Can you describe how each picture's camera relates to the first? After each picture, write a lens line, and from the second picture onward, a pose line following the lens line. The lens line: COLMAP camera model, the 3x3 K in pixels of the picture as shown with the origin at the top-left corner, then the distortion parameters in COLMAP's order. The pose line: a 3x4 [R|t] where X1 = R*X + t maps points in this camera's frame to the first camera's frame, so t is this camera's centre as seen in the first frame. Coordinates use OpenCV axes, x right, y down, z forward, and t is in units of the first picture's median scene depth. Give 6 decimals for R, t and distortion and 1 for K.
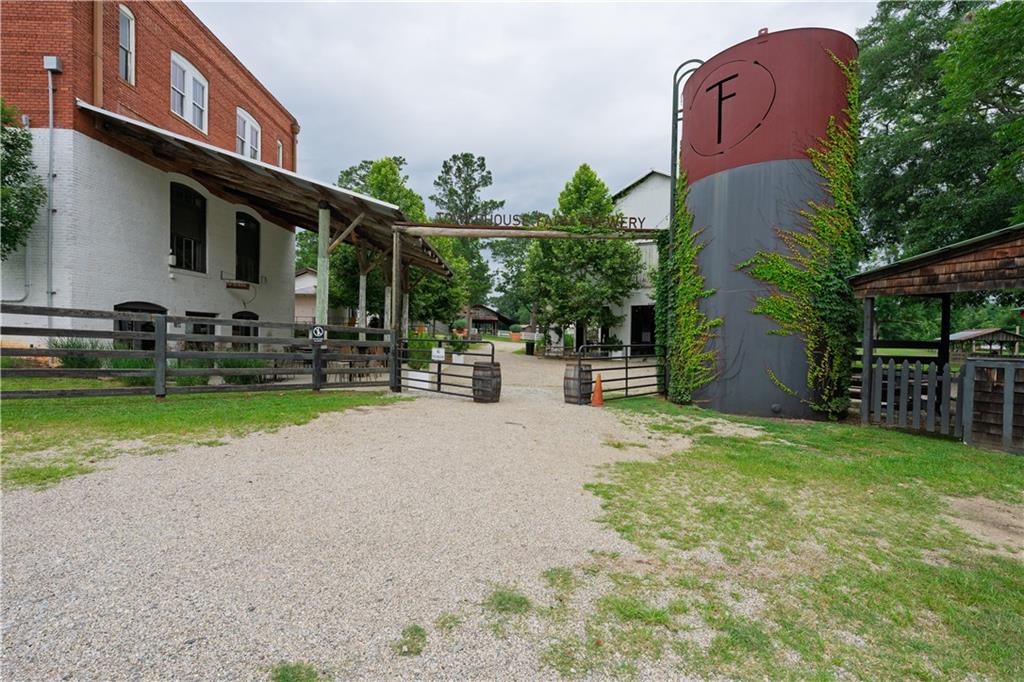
lens RADIAL K [[439.7, 0, 512.0], [0, 439.7, 341.0], [0, 0, 1]] dist [0.000844, -0.000074]
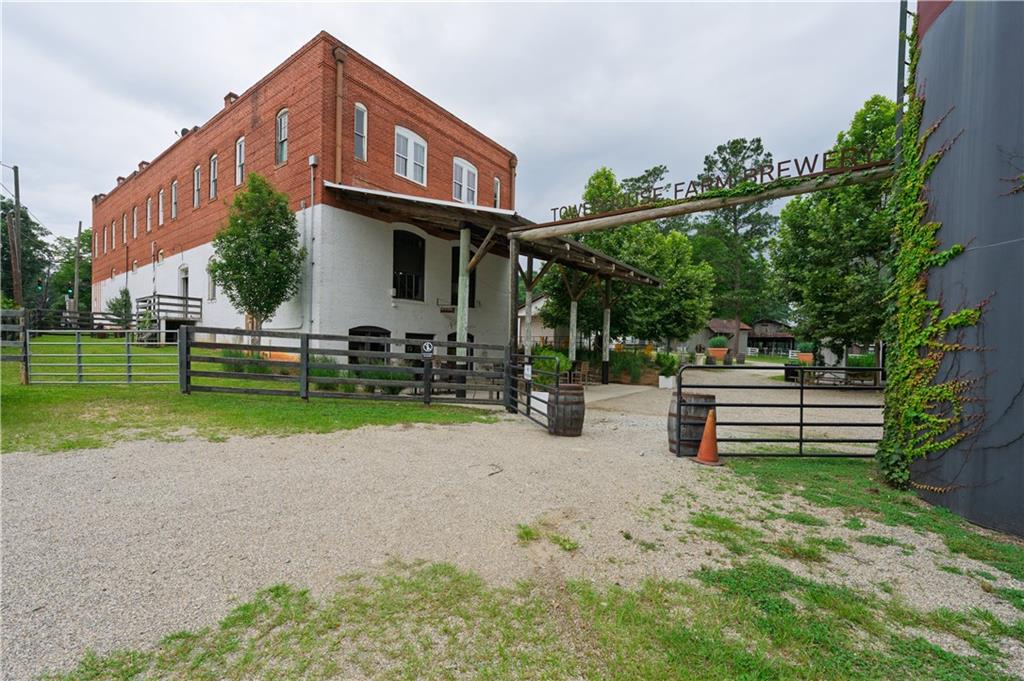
lens RADIAL K [[433.8, 0, 511.9], [0, 433.8, 359.1], [0, 0, 1]] dist [0.000902, -0.000093]
pose [[0.773514, 0.009502, -0.633709, 0.276719], [-0.014617, 0.999889, -0.002849, 0.005278], [0.633611, 0.011466, 0.773567, 0.260733]]
